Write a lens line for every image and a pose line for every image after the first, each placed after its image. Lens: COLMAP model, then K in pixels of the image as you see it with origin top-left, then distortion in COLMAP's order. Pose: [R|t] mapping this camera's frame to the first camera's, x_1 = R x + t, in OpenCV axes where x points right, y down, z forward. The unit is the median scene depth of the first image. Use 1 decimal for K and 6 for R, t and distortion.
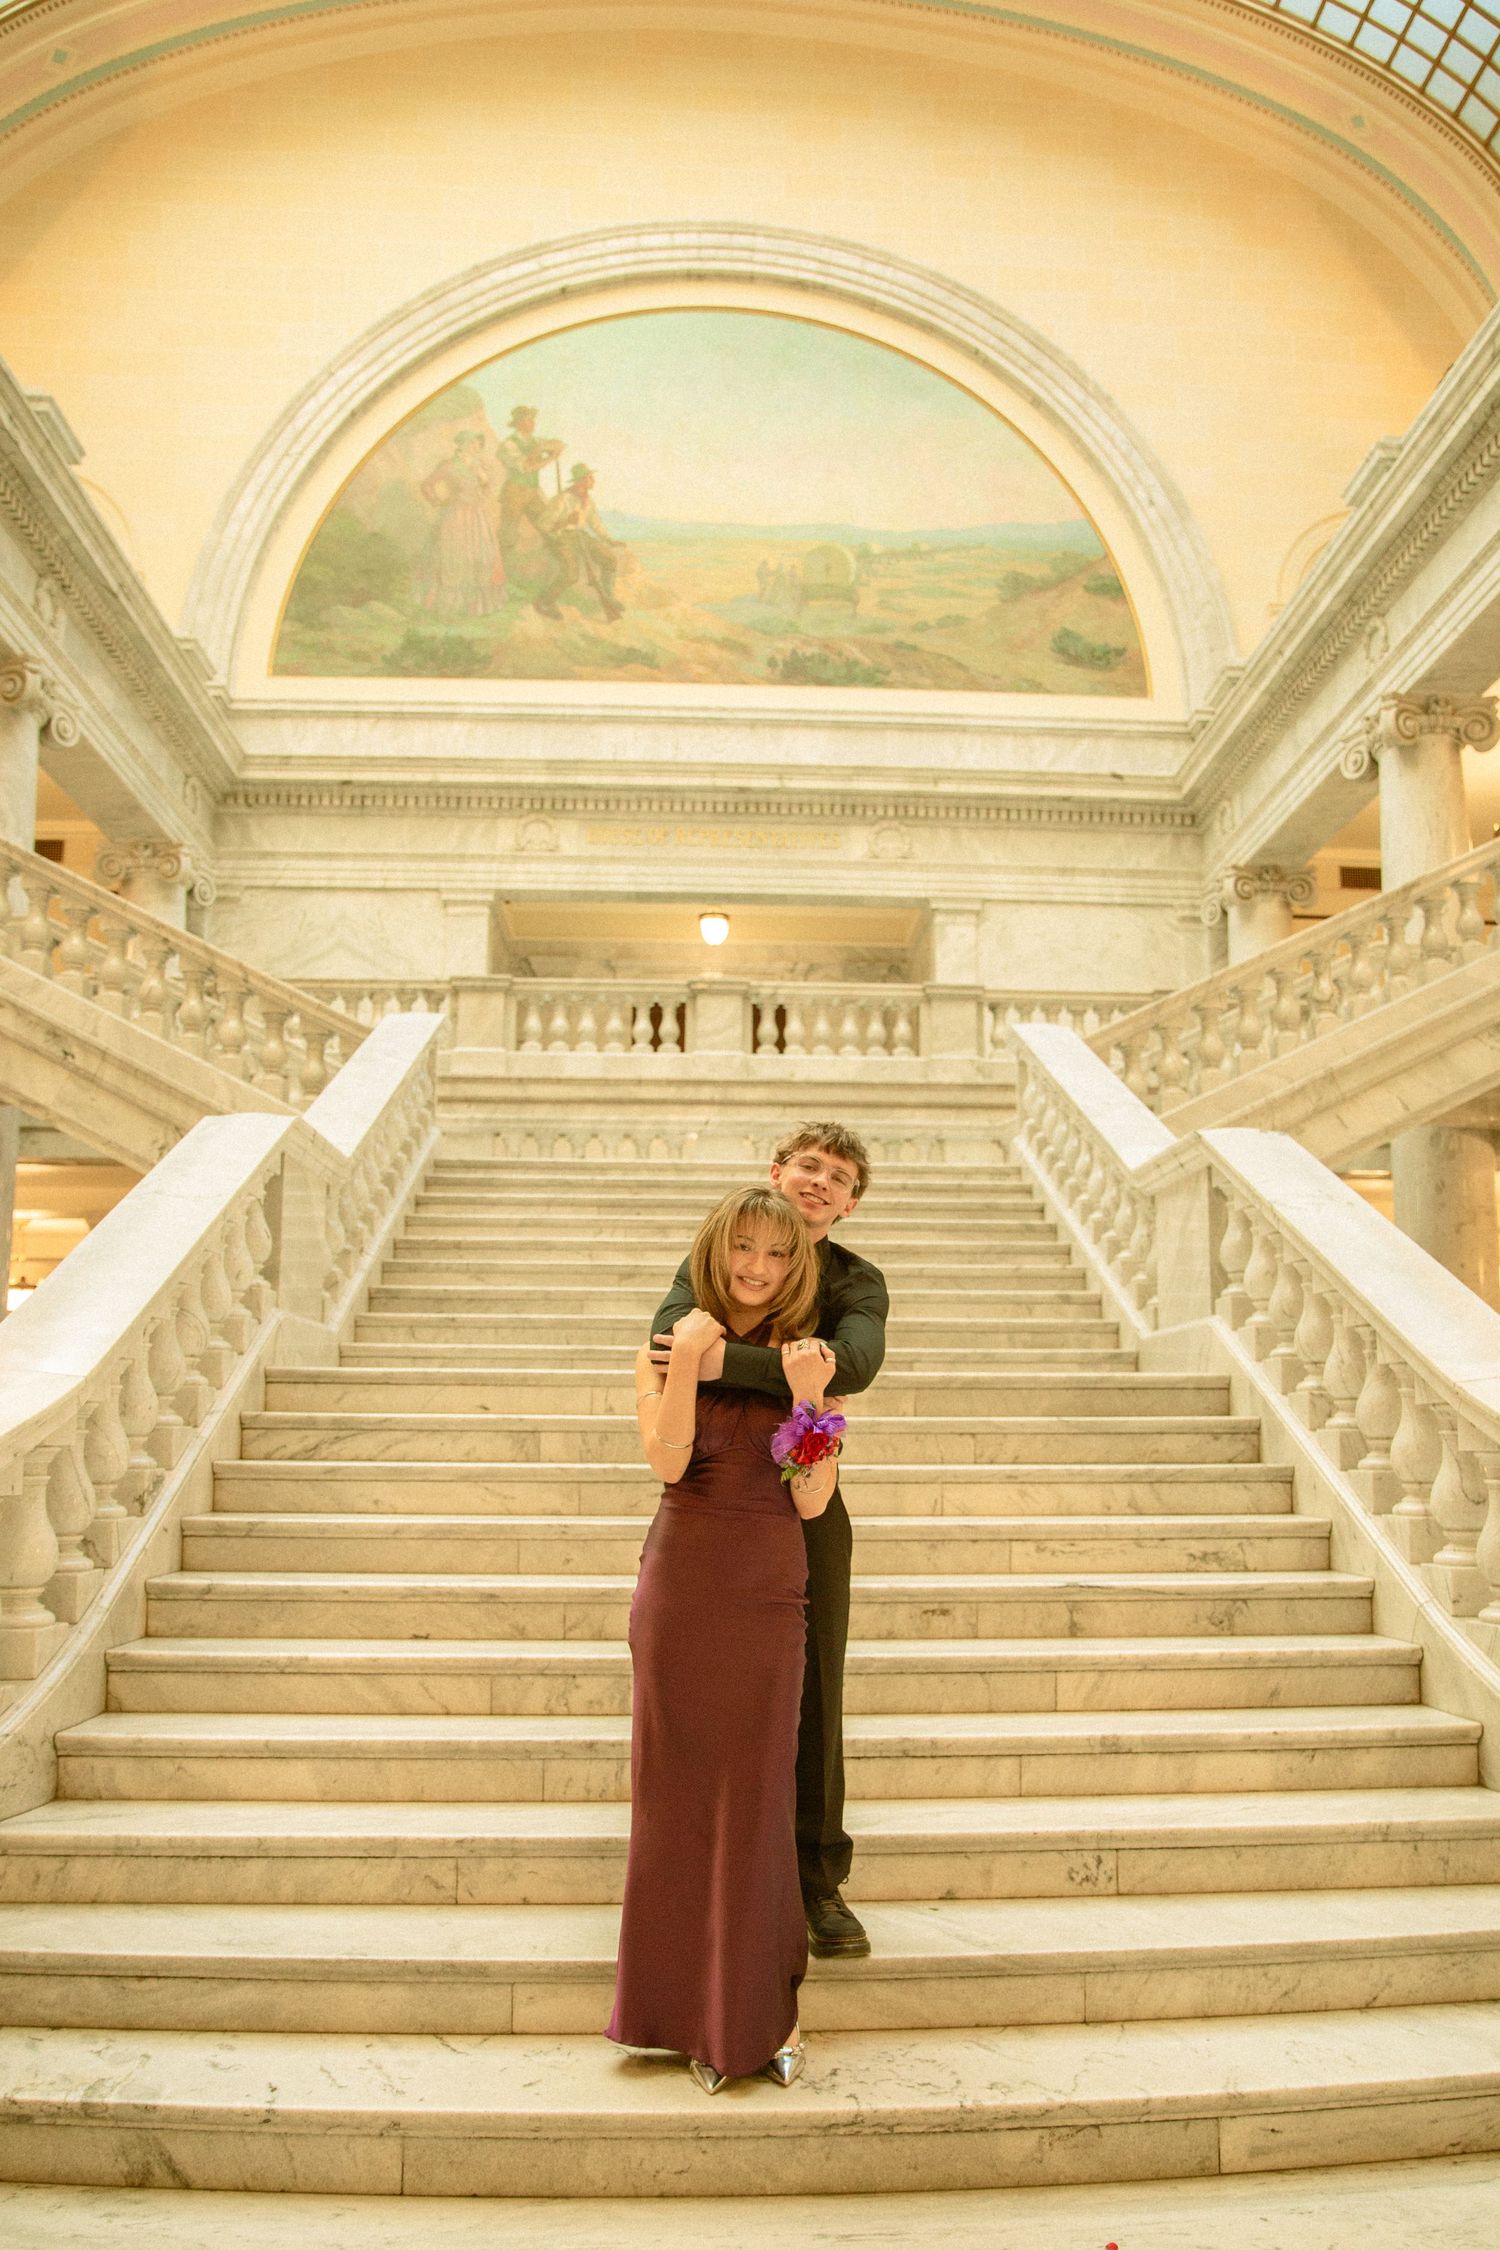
lens RADIAL K [[1751.3, 0, 790.4], [0, 1751.3, 1234.4], [0, 0, 1]] dist [-0.111164, 0.095108]
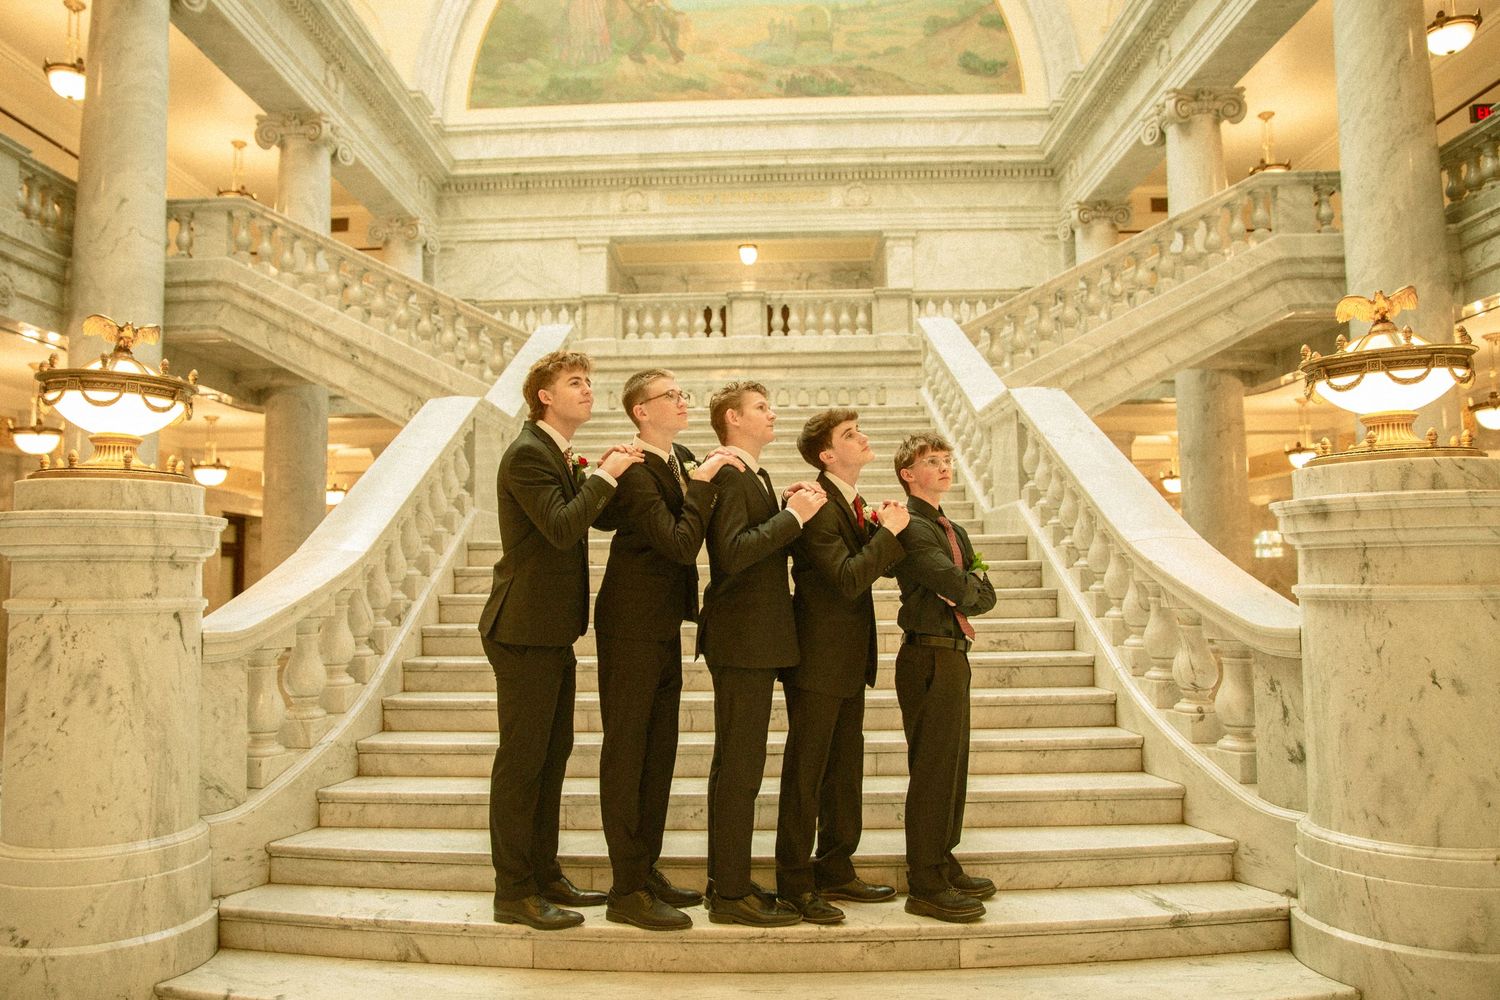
lens RADIAL K [[1153.8, 0, 709.7], [0, 1153.8, 490.9], [0, 0, 1]] dist [-0.110366, 0.094498]
pose [[0.994279, -0.021868, -0.104547, 0.032821], [0.026762, 0.998600, 0.045638, -0.010706], [0.103403, -0.048175, 0.993472, -0.066965]]
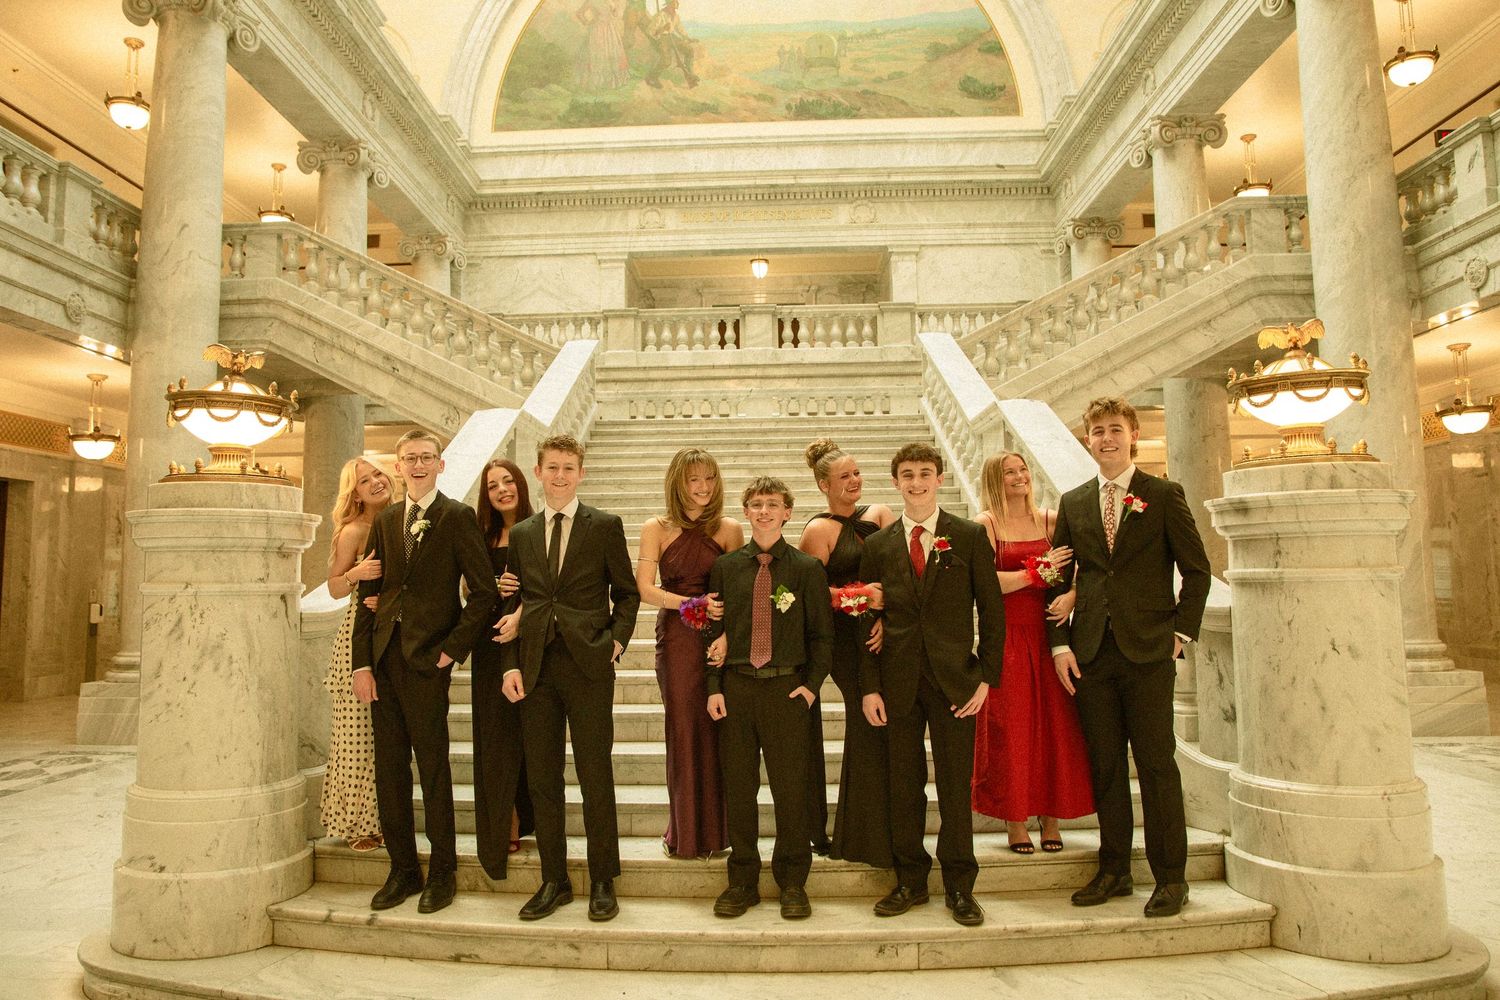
lens RADIAL K [[1167.5, 0, 712.8], [0, 1167.5, 460.4], [0, 0, 1]] dist [-0.111164, 0.095108]
pose [[0.993608, -0.026772, -0.109665, 0.036133], [0.028657, 0.999467, 0.015645, -0.013070], [0.109188, -0.018688, 0.993845, -0.141580]]
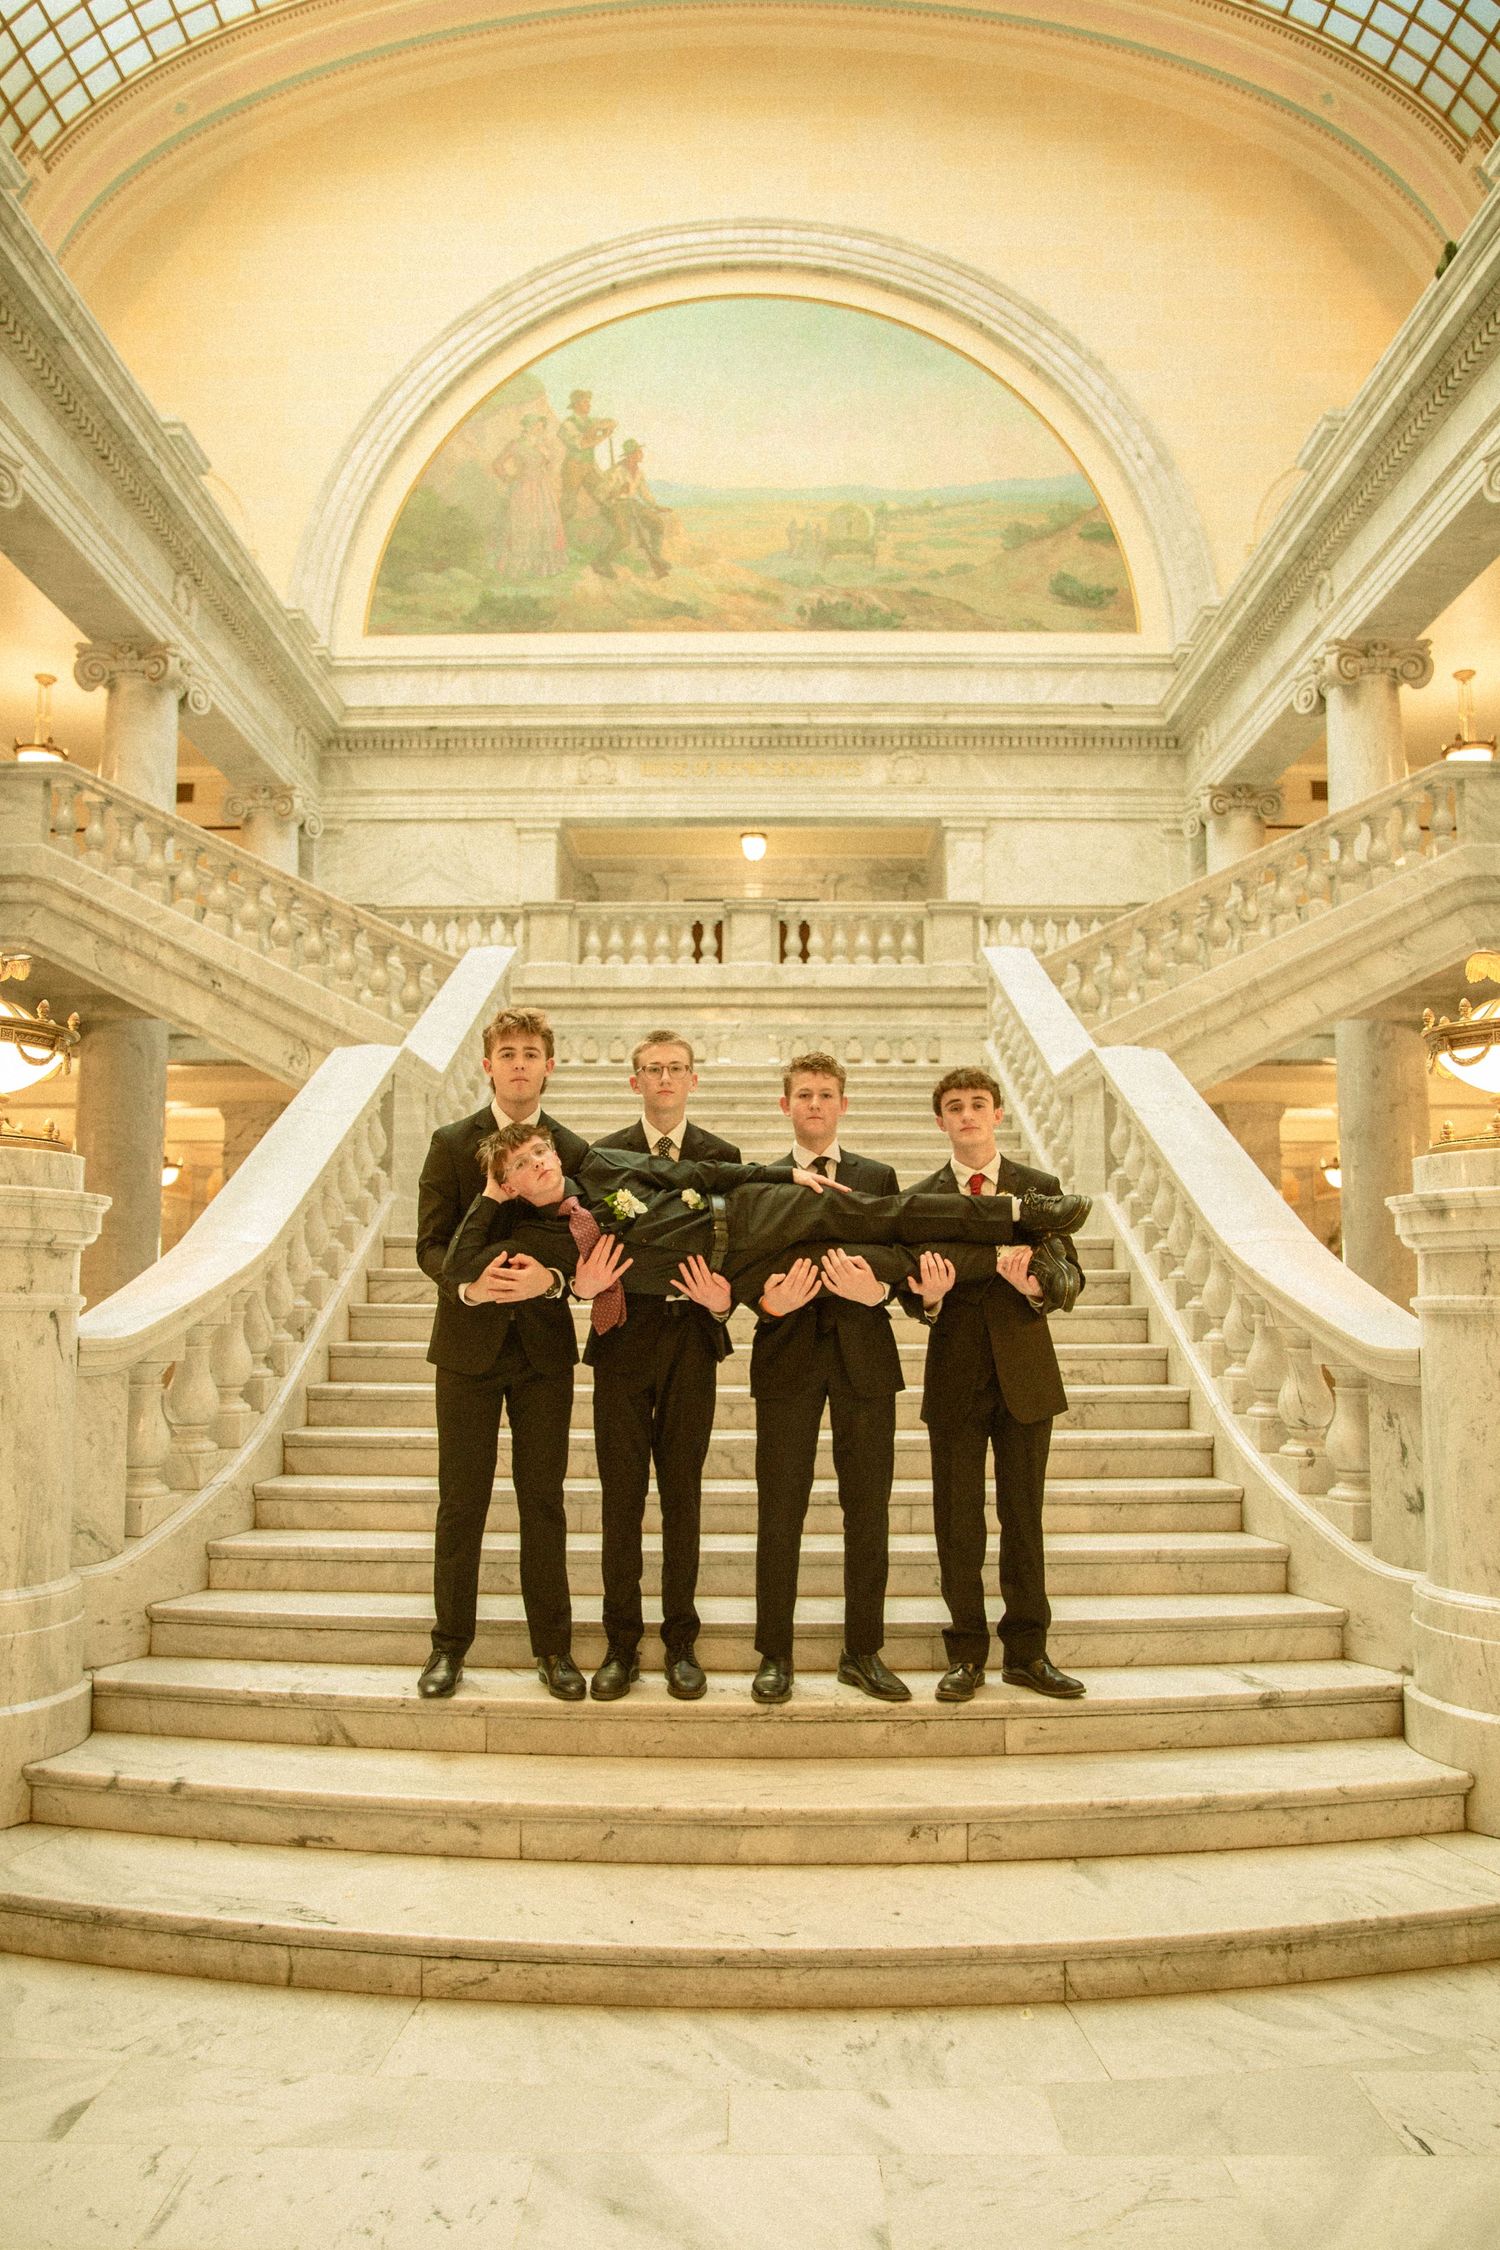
lens RADIAL K [[1720.5, 0, 739.6], [0, 1720.5, 1136.8], [0, 0, 1]] dist [-0.116199, 0.109556]
pose [[0.997225, -0.007858, -0.074029, 0.035548], [0.009534, 0.999706, 0.022313, -0.013403], [0.073832, -0.022957, 0.997006, -0.150196]]
